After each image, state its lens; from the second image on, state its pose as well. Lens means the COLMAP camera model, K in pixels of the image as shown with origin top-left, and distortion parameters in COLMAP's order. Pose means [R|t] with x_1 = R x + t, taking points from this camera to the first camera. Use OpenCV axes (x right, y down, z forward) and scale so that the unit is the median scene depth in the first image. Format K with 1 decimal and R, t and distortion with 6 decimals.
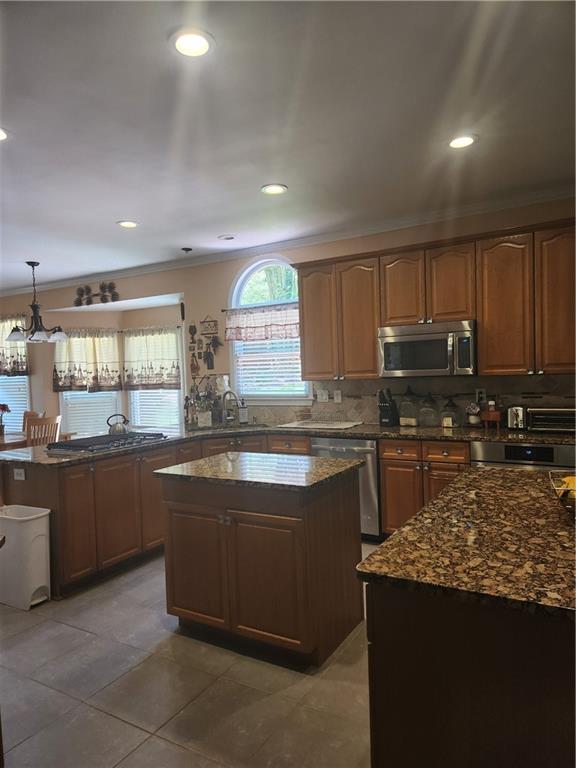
lens RADIAL K [[509.0, 0, 288.0], [0, 509.0, 384.0], [0, 0, 1]] dist [0.088627, -0.101191]
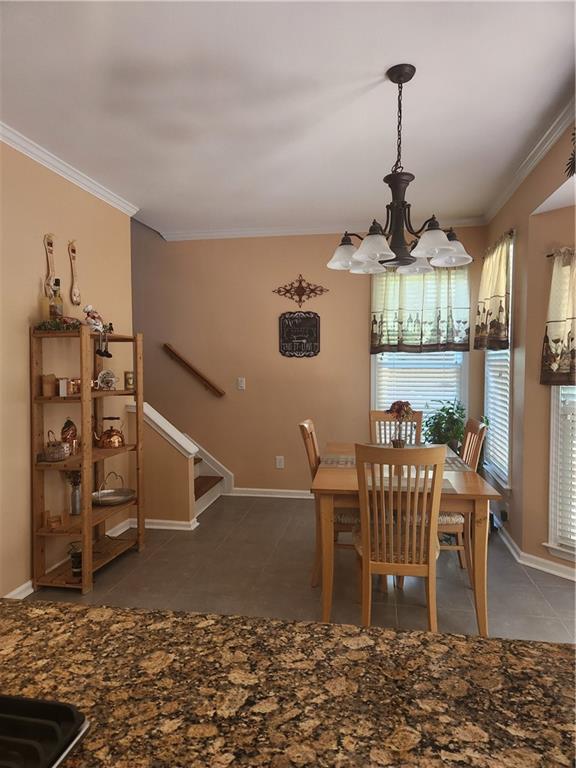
lens RADIAL K [[509.0, 0, 288.0], [0, 509.0, 384.0], [0, 0, 1]] dist [0.088627, -0.101191]
pose [[0.357117, 0.078263, -0.930775, -0.119025], [-0.036960, 0.996887, 0.069641, -0.011429], [0.933328, 0.009532, 0.358898, 0.761875]]
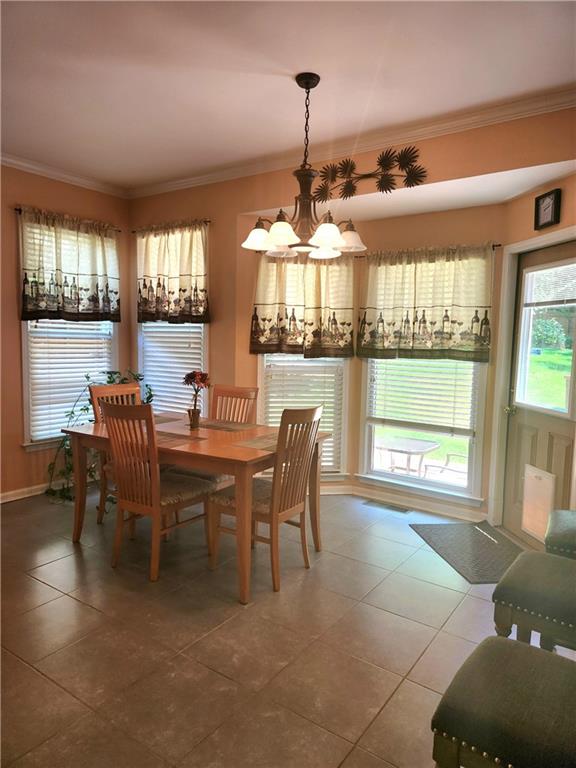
lens RADIAL K [[509.0, 0, 288.0], [0, 509.0, 384.0], [0, 0, 1]] dist [0.088627, -0.101191]
pose [[0.995363, 0.063586, -0.072172, -0.453303], [-0.058742, 0.995998, 0.067367, 0.011026], [0.076166, -0.062815, 0.995115, 0.508904]]
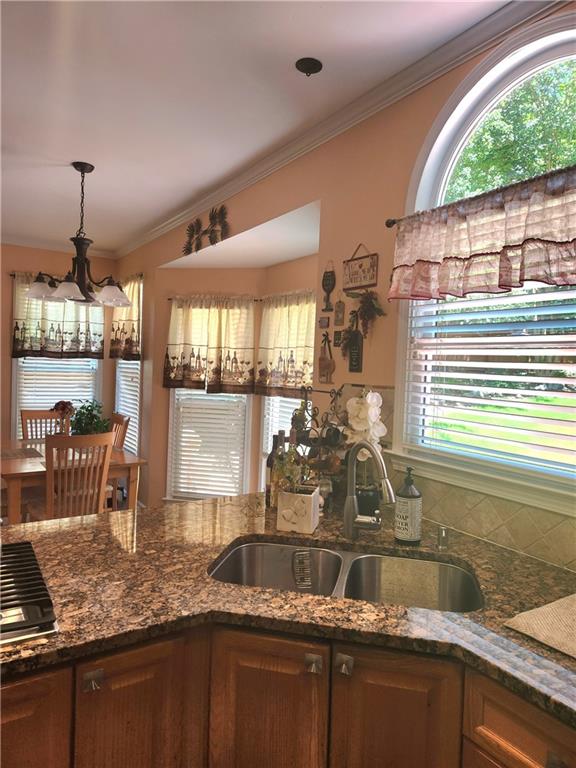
lens RADIAL K [[509.0, 0, 288.0], [0, 509.0, 384.0], [0, 0, 1]] dist [0.088627, -0.101191]
pose [[0.895420, 0.083835, -0.437258, -0.015125], [-0.079957, 0.996424, 0.027306, -0.025181], [0.437984, 0.010511, 0.898921, 0.577637]]
